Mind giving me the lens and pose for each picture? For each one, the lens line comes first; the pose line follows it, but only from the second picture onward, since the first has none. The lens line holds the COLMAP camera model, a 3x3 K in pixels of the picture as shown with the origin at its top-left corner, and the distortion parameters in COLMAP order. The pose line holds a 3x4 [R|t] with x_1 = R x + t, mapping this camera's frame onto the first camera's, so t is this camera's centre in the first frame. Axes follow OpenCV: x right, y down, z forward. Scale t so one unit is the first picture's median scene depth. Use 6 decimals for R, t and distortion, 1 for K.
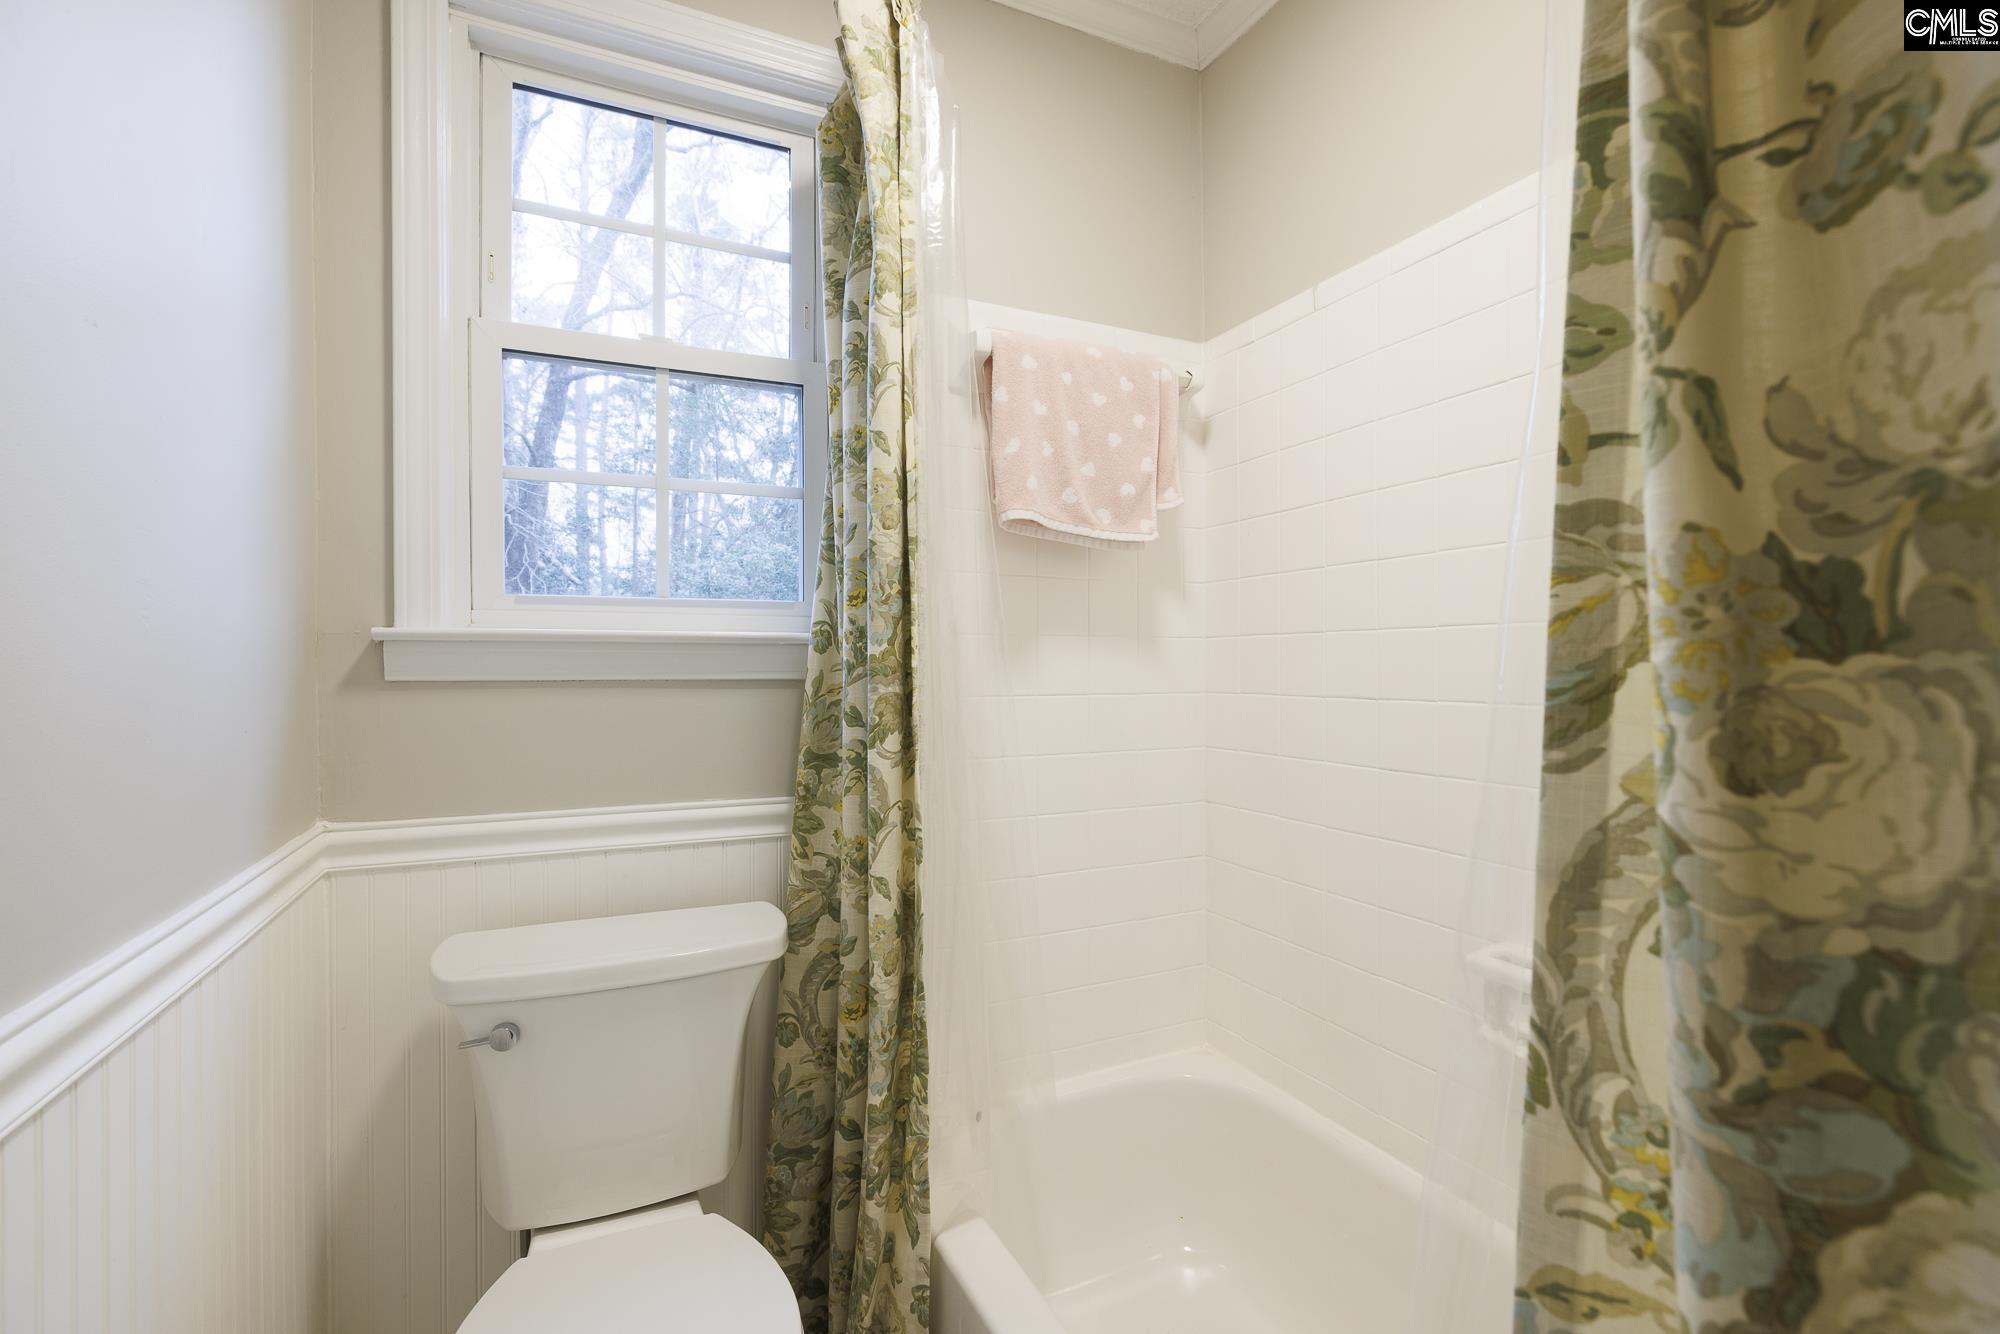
lens RADIAL K [[904.3, 0, 1001.5], [0, 904.3, 670.0], [0, 0, 1]] dist [-0.003192, 0.000538]
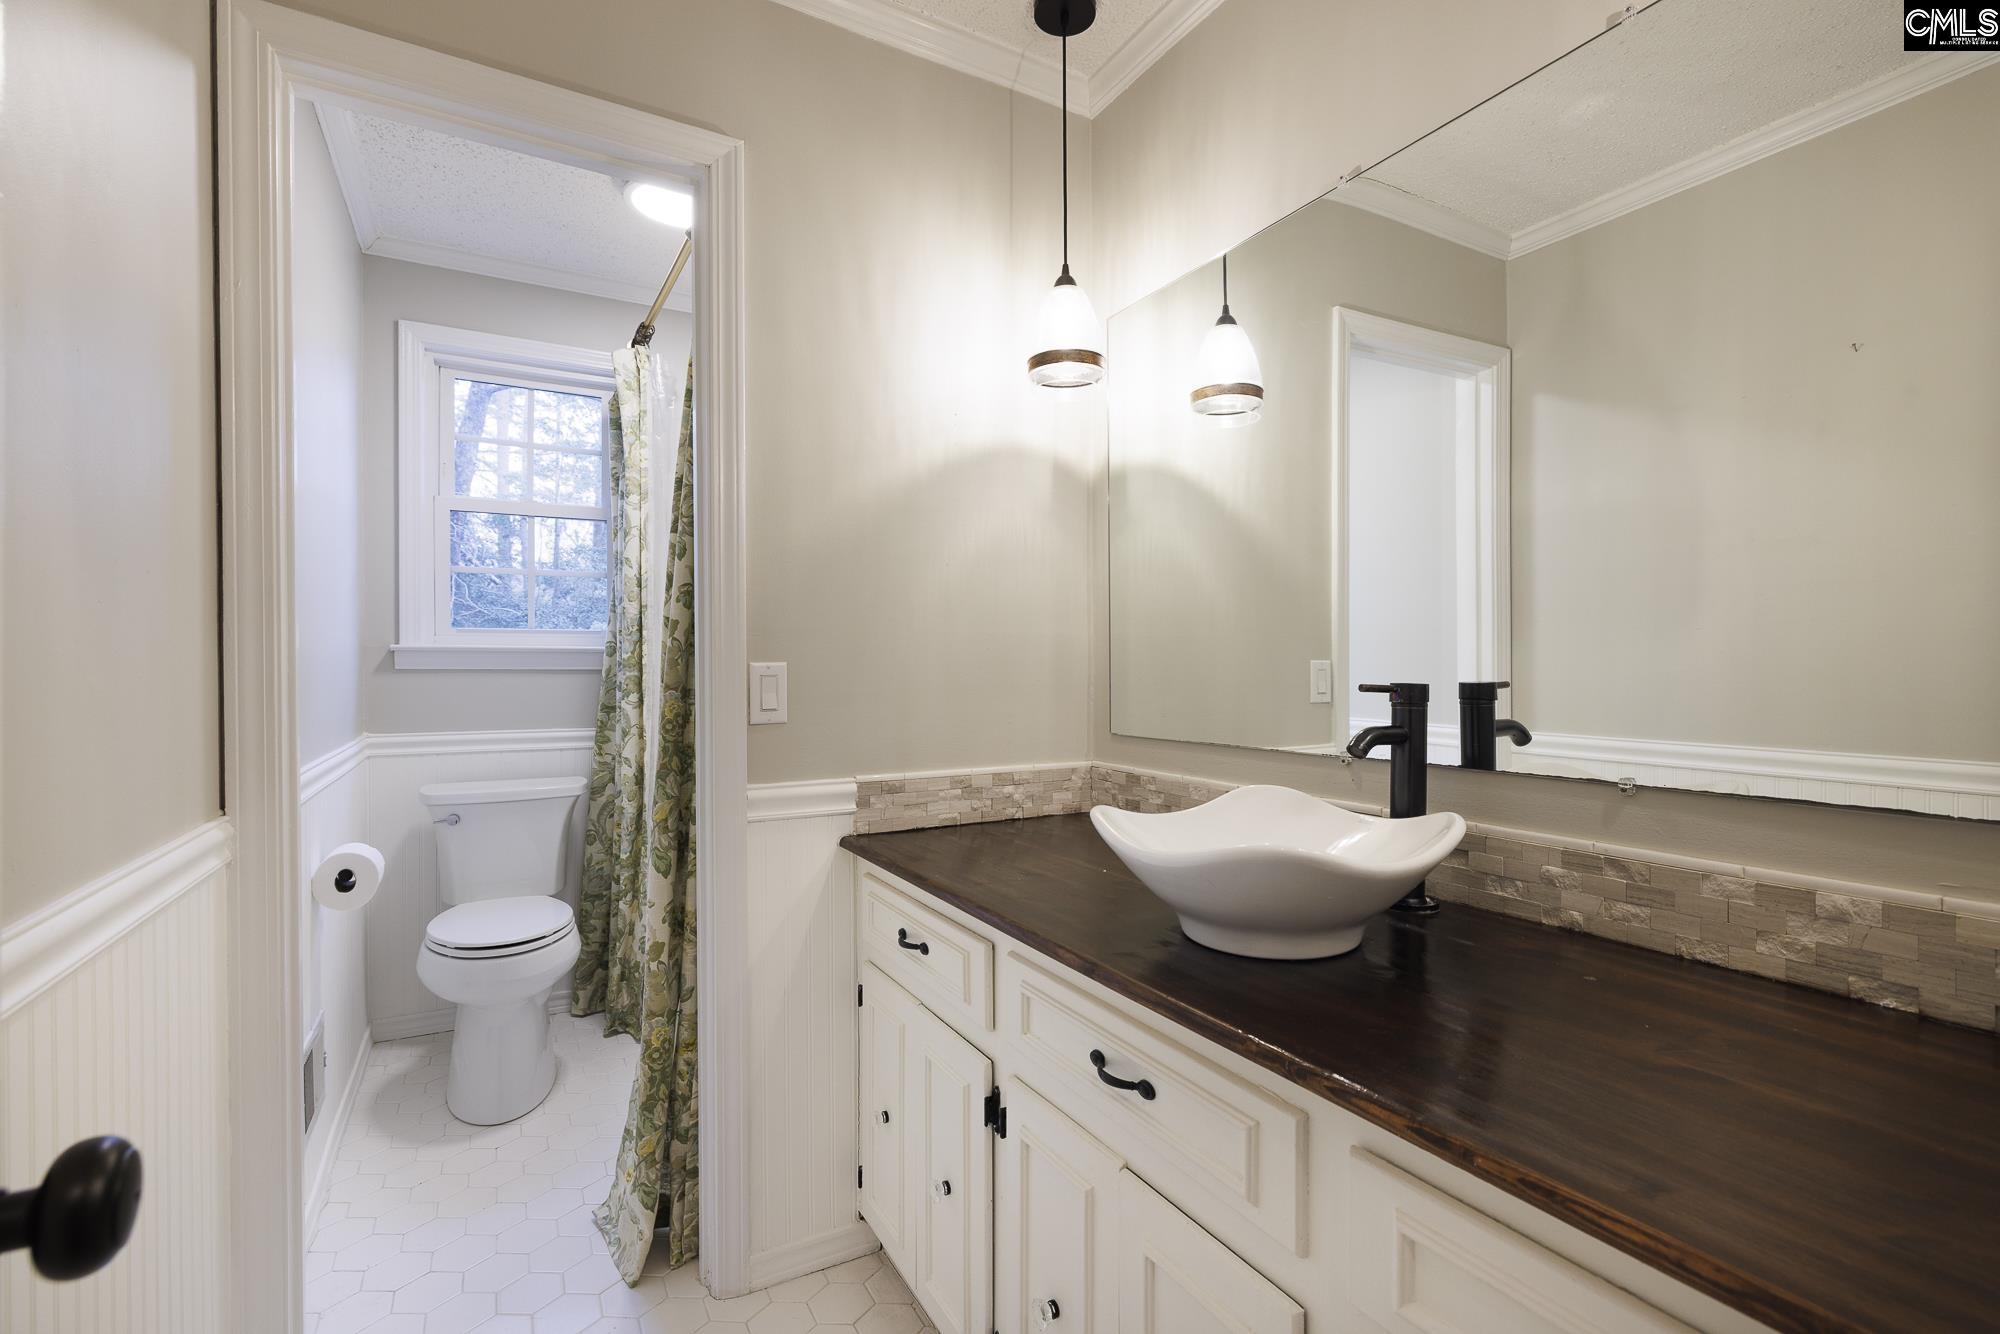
lens RADIAL K [[904.3, 0, 1001.5], [0, 904.3, 670.0], [0, 0, 1]] dist [-0.003192, 0.000538]
pose [[0.997644, 0.003524, 0.068507, 0.595981], [-0.003627, 0.999992, 0.001377, 0.005554], [-0.068502, -0.001622, 0.997650, -1.209345]]
